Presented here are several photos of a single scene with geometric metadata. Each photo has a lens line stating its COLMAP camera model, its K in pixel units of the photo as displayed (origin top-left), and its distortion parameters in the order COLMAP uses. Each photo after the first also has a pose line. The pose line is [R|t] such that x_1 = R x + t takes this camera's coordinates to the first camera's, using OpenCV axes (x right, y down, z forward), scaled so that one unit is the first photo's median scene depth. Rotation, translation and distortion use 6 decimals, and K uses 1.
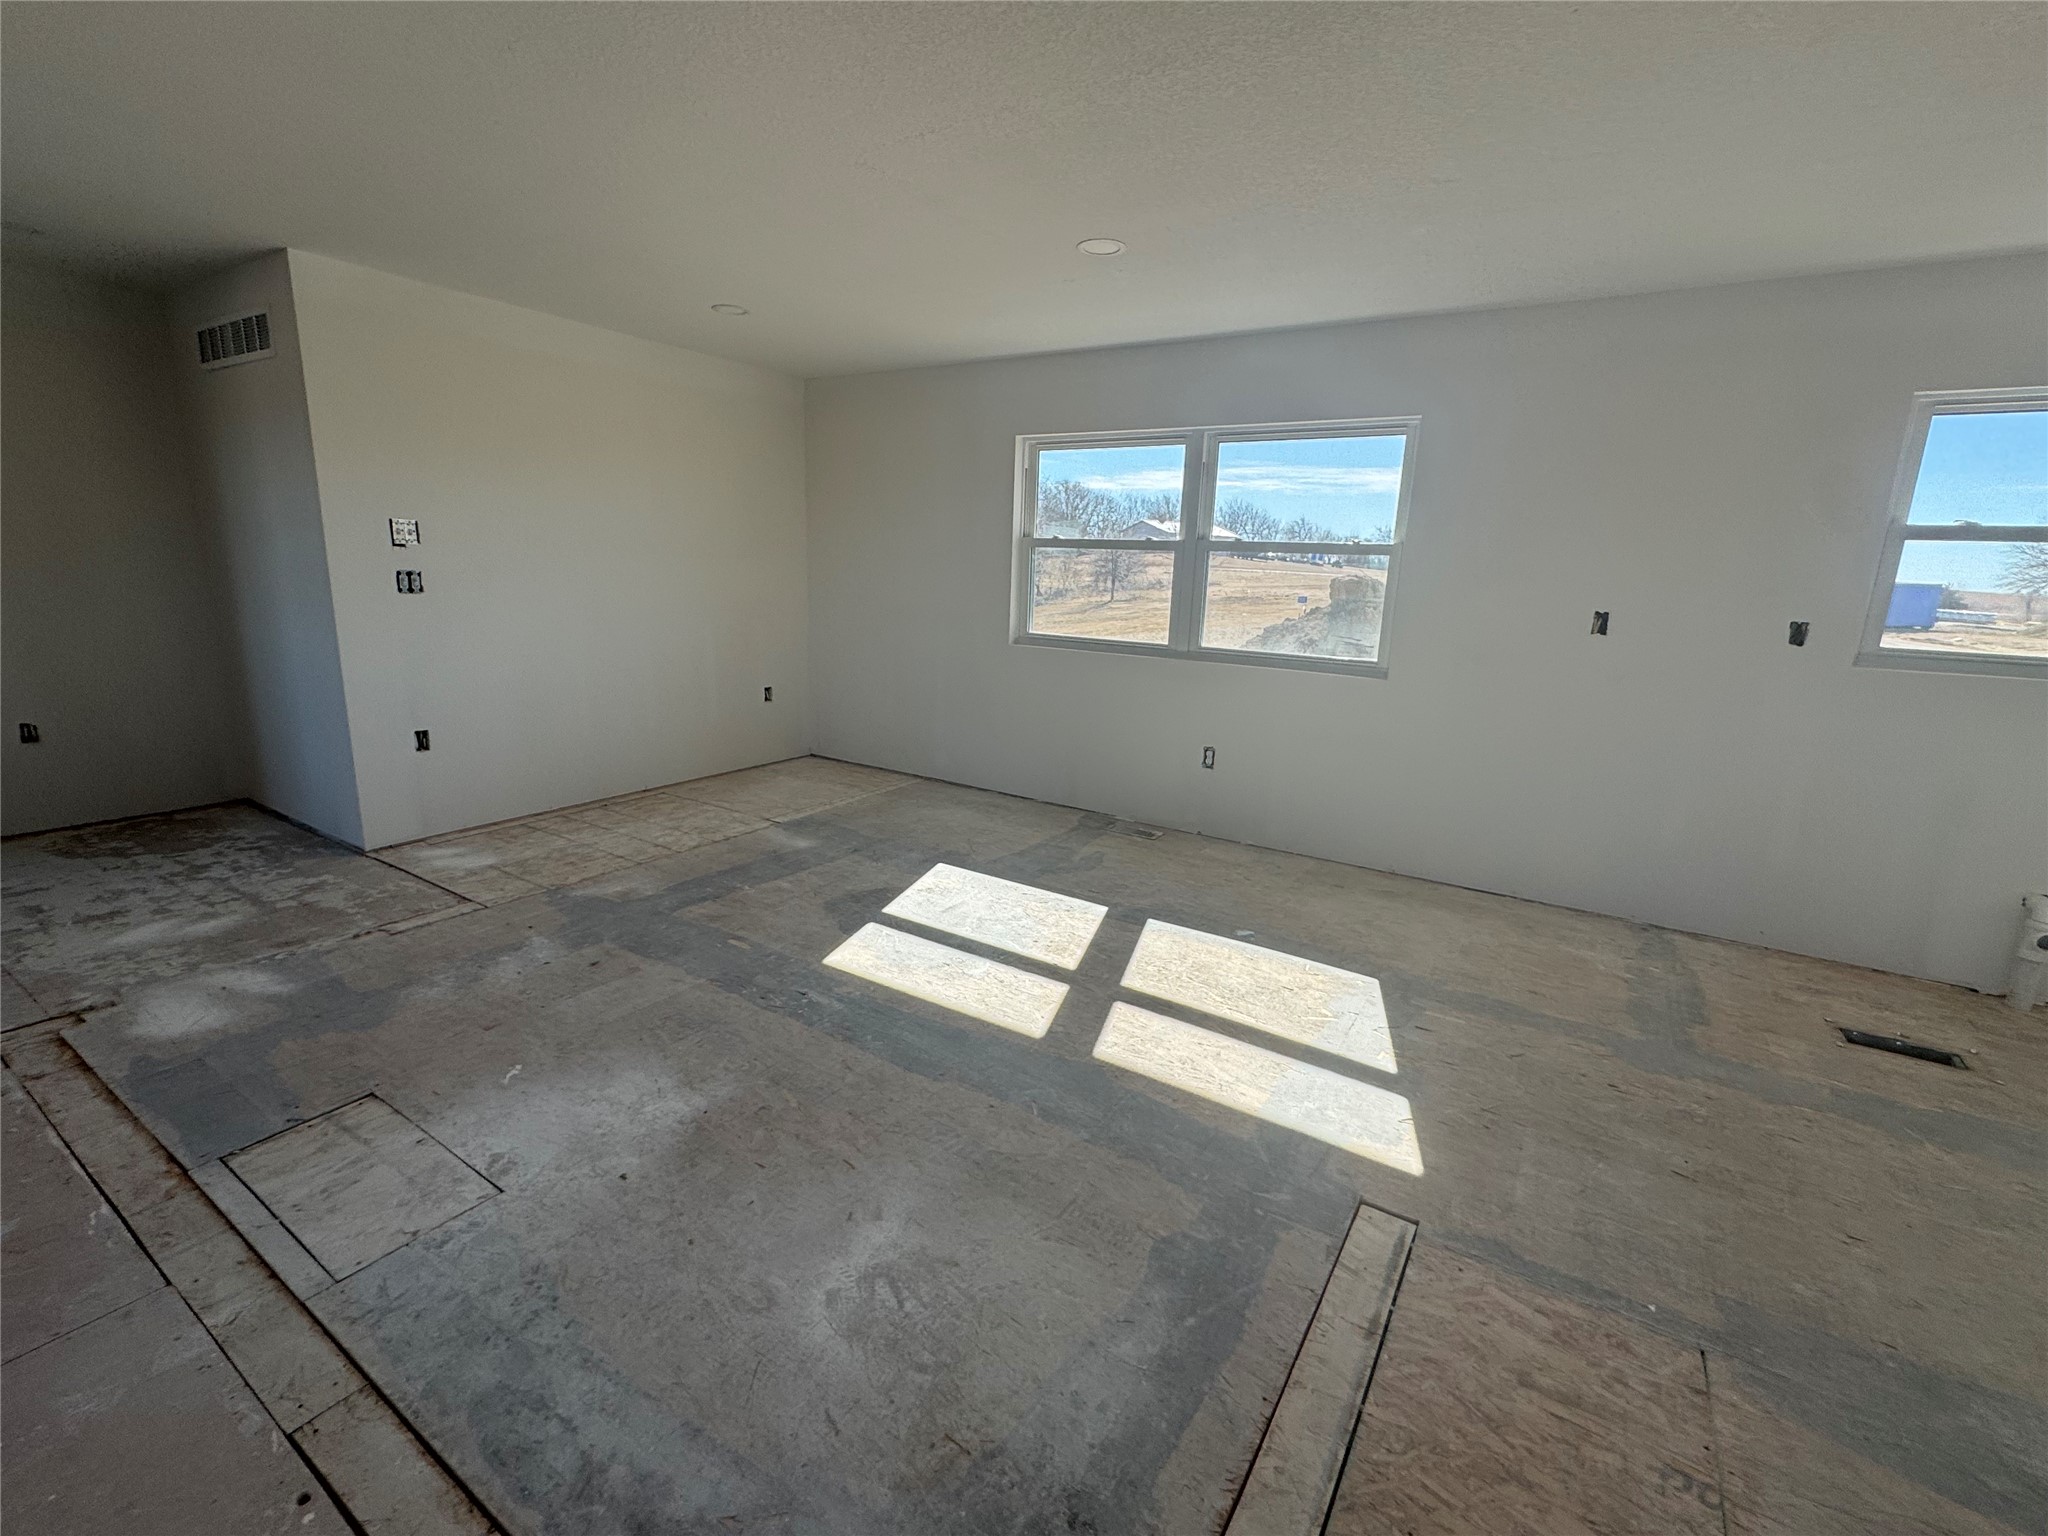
lens RADIAL K [[899.2, 0, 1014.5], [0, 899.2, 763.3], [0, 0, 1]] dist [-0.003492, 0.000267]
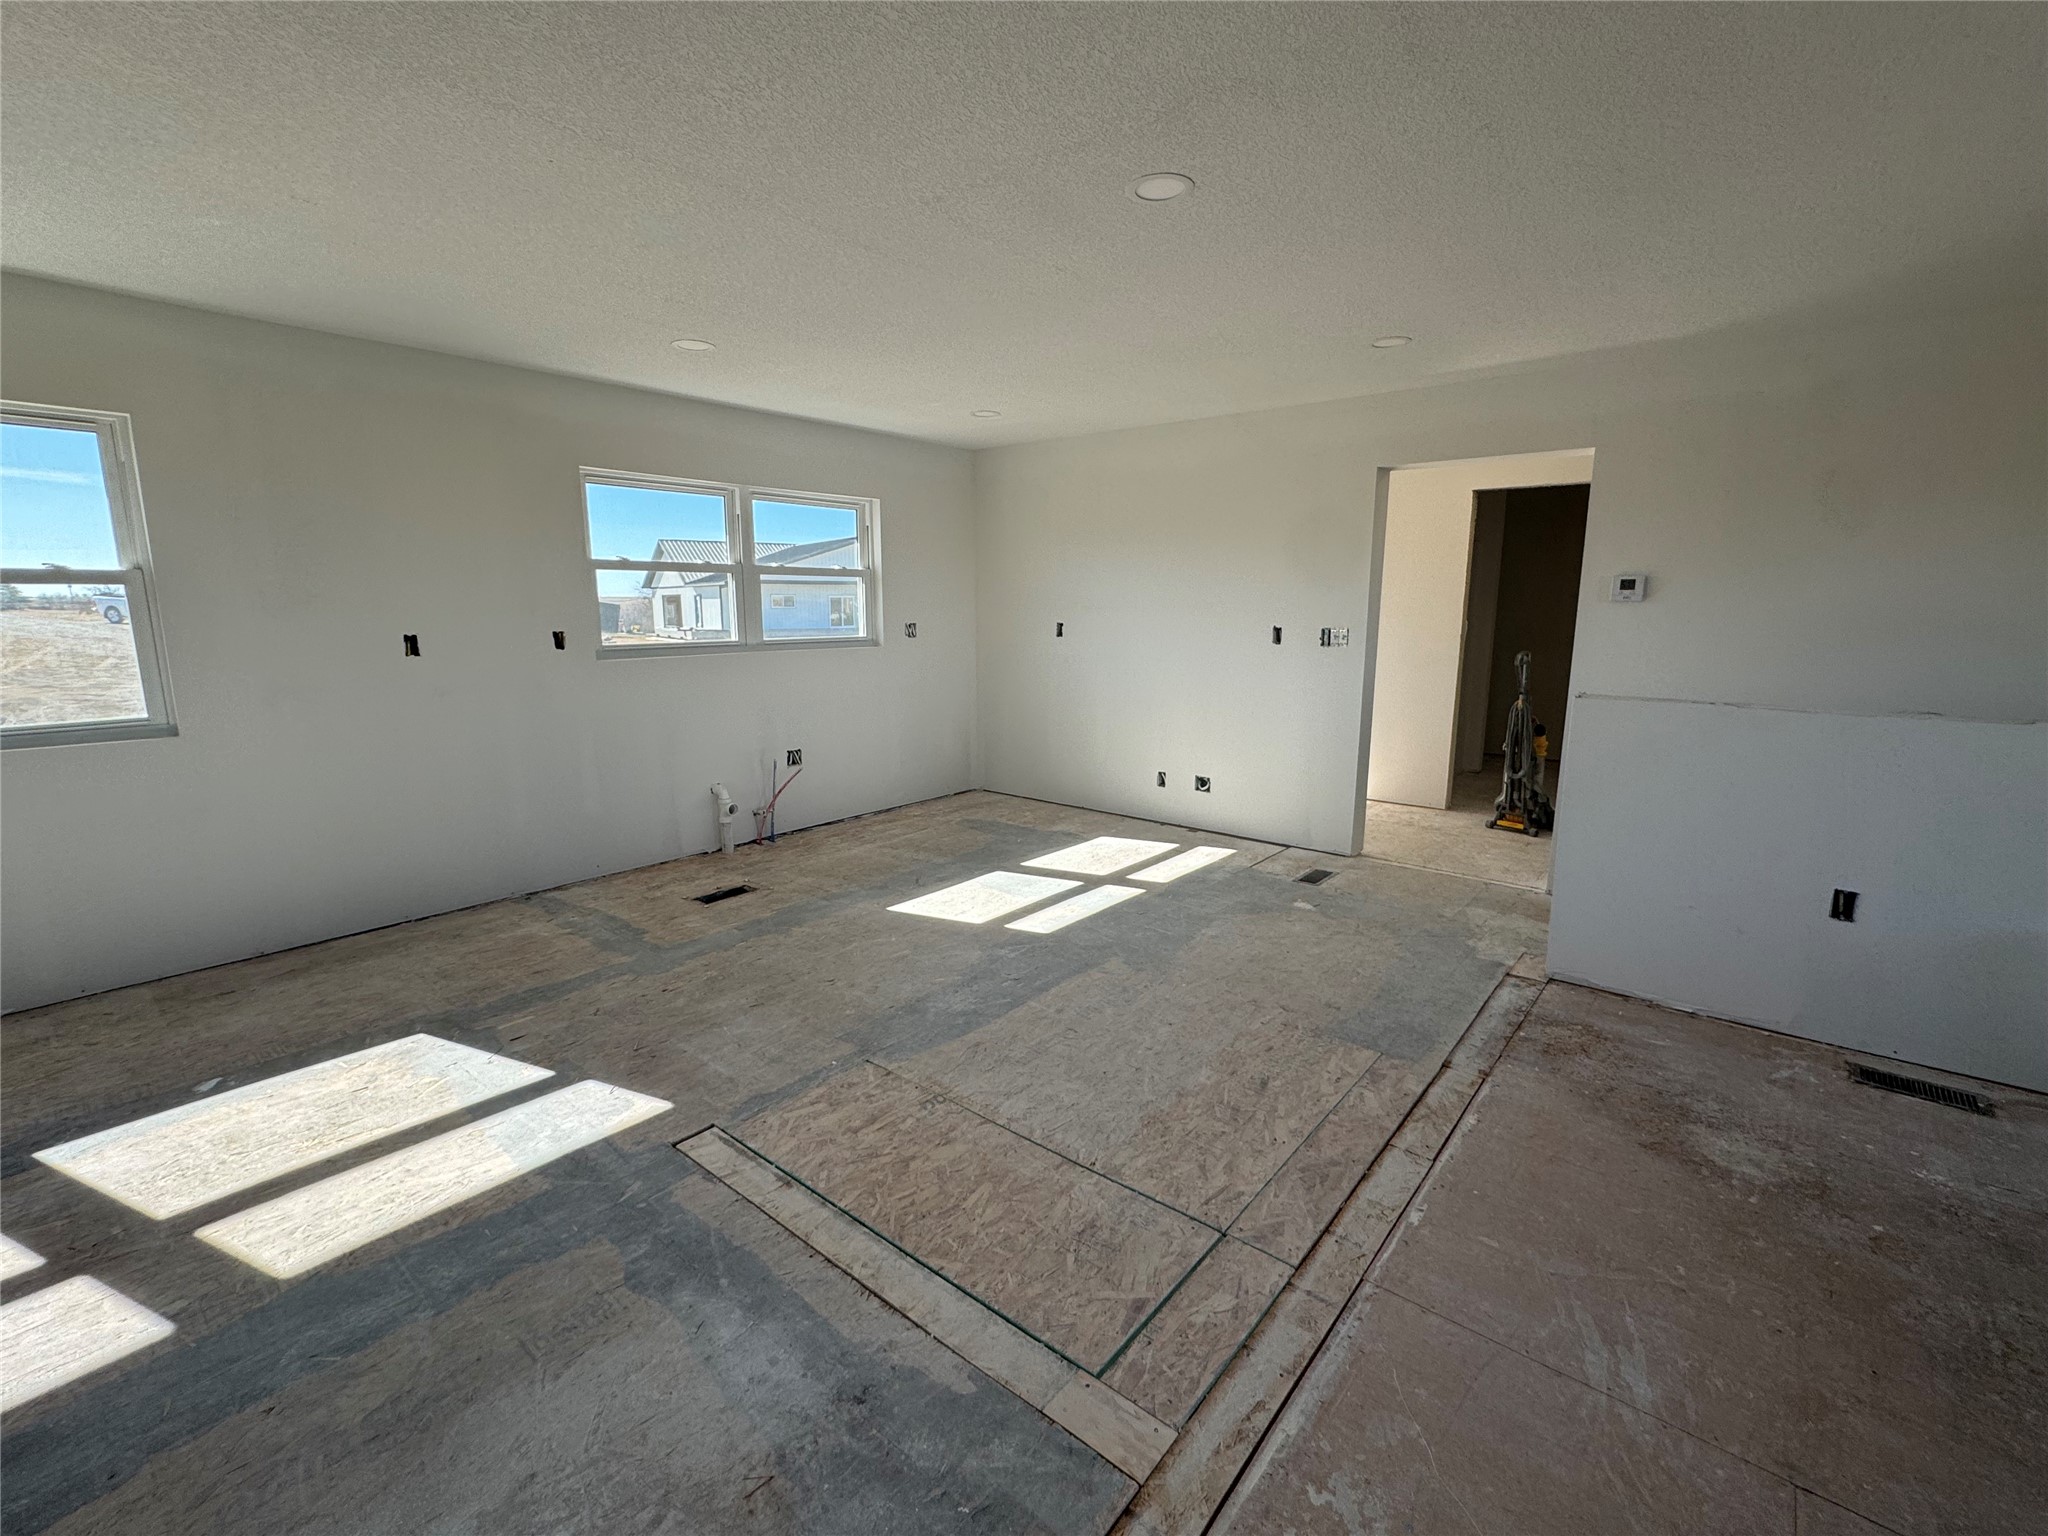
lens RADIAL K [[899.2, 0, 1023.9], [0, 899.2, 767.9], [0, 0, 1]] dist [-0.003492, 0.000267]
pose [[0.115750, -0.214679, 0.969801, -0.432732], [0.219649, 0.957725, 0.185790, -0.072643], [-0.968688, 0.191511, 0.158011, 0.205085]]
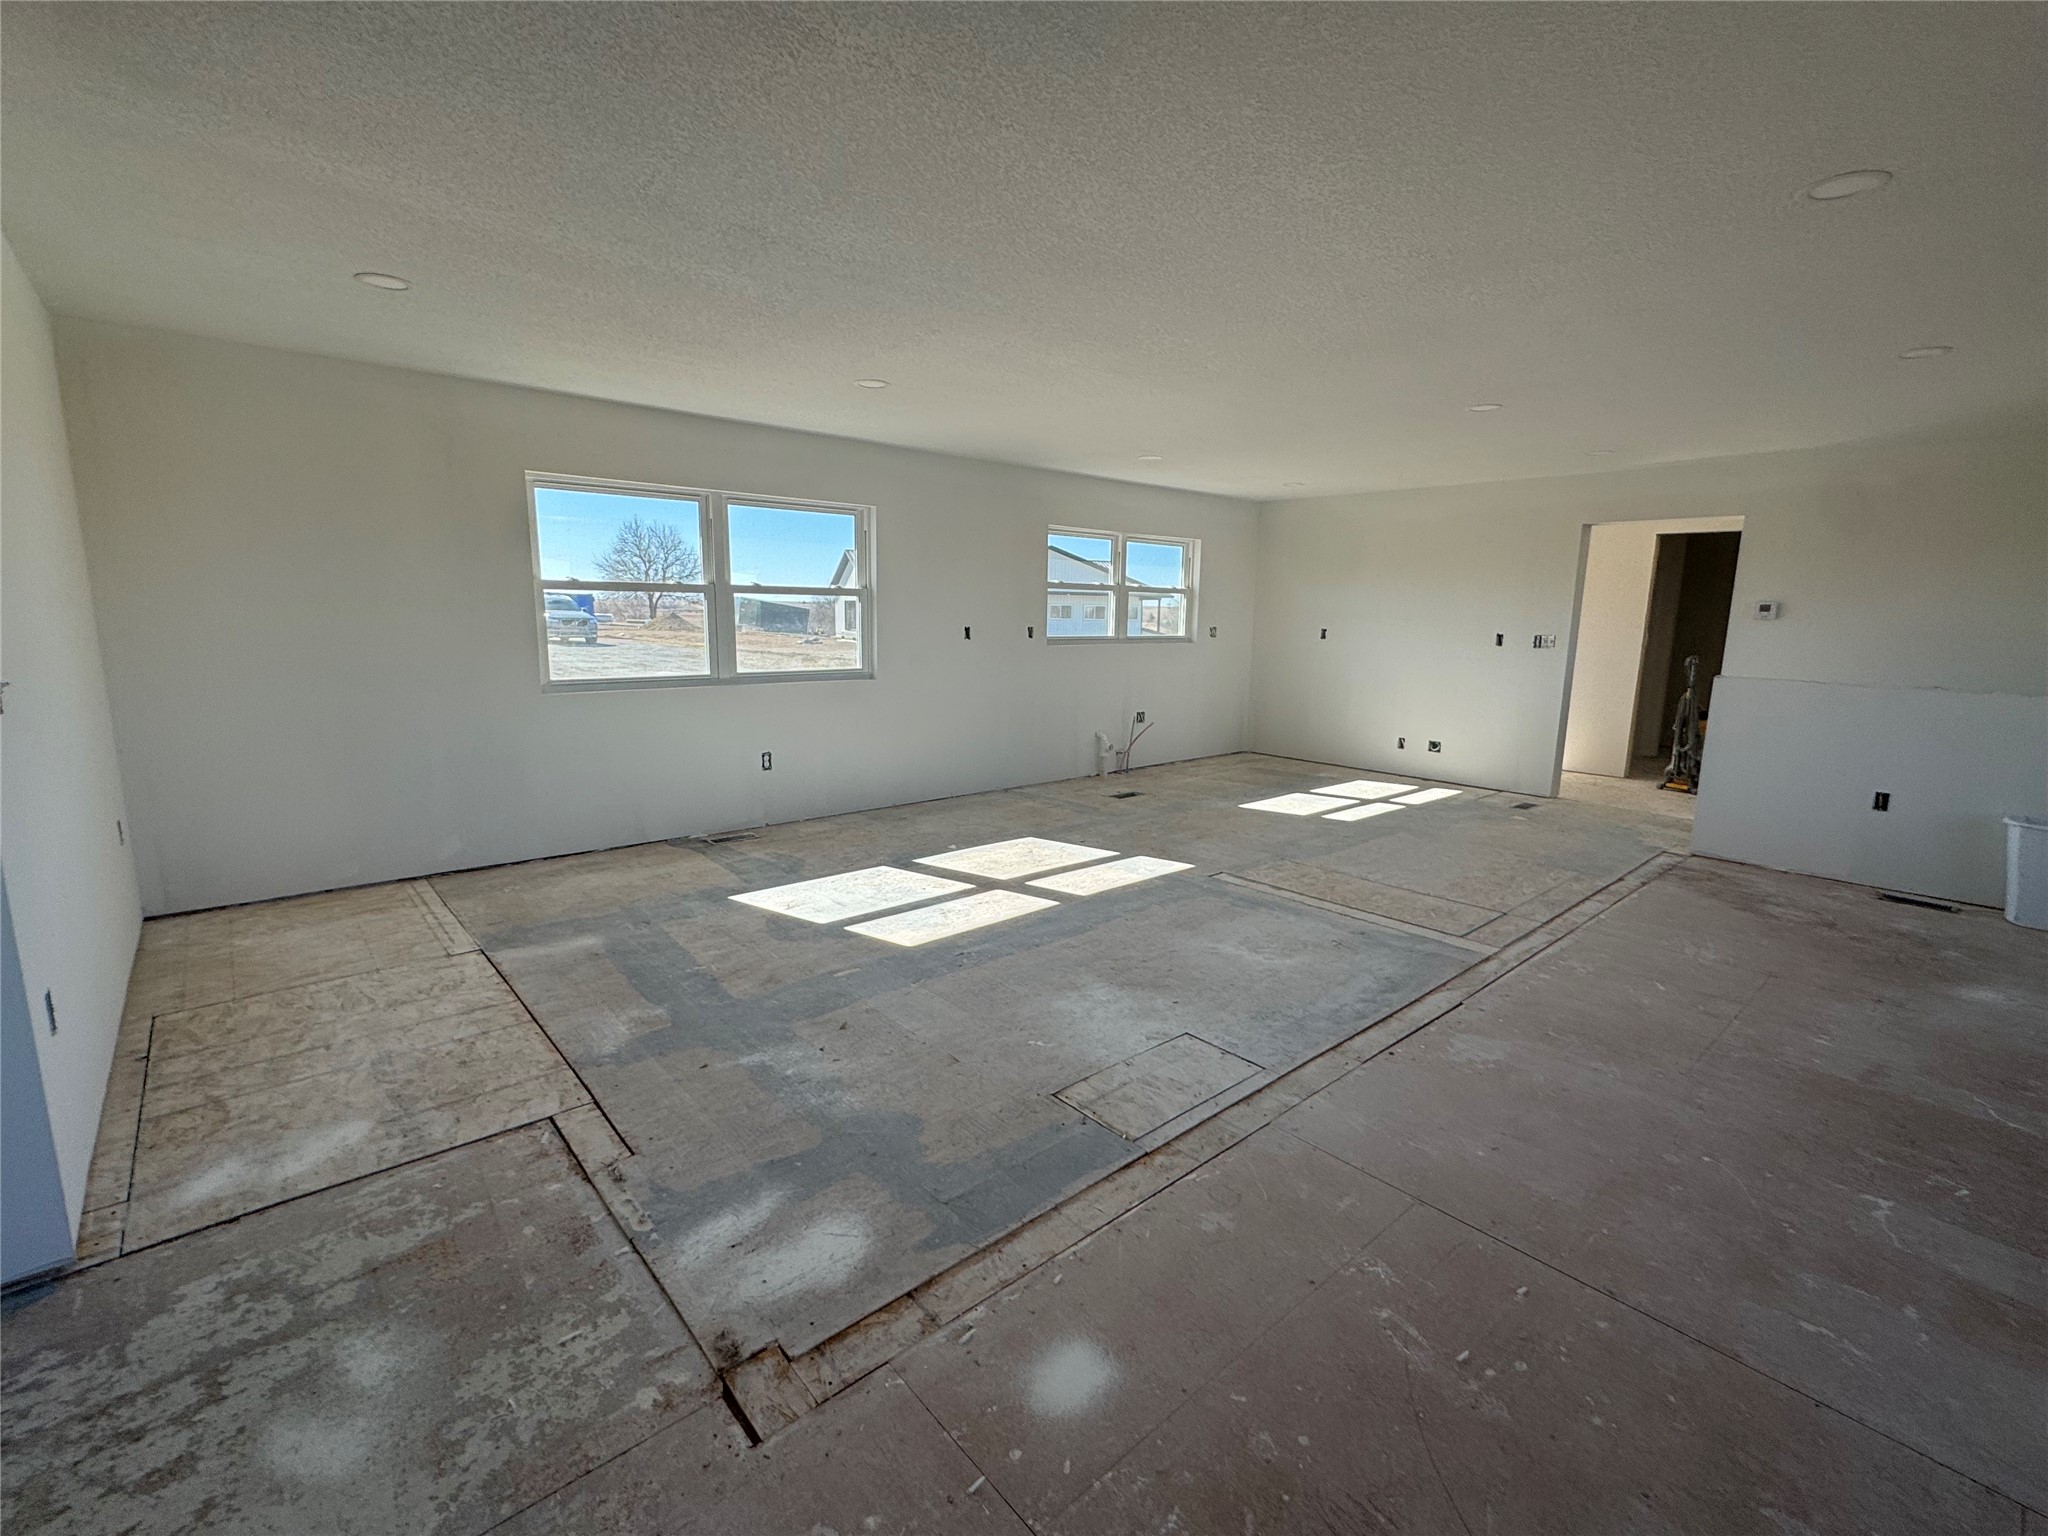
lens RADIAL K [[899.2, 0, 1024.5], [0, 899.2, 770.3], [0, 0, 1]] dist [-0.003492, 0.000267]
pose [[0.267777, -0.199176, 0.942669, -1.424246], [0.203817, 0.967967, 0.146624, -0.172515], [-0.941676, 0.152869, 0.299795, 0.516275]]
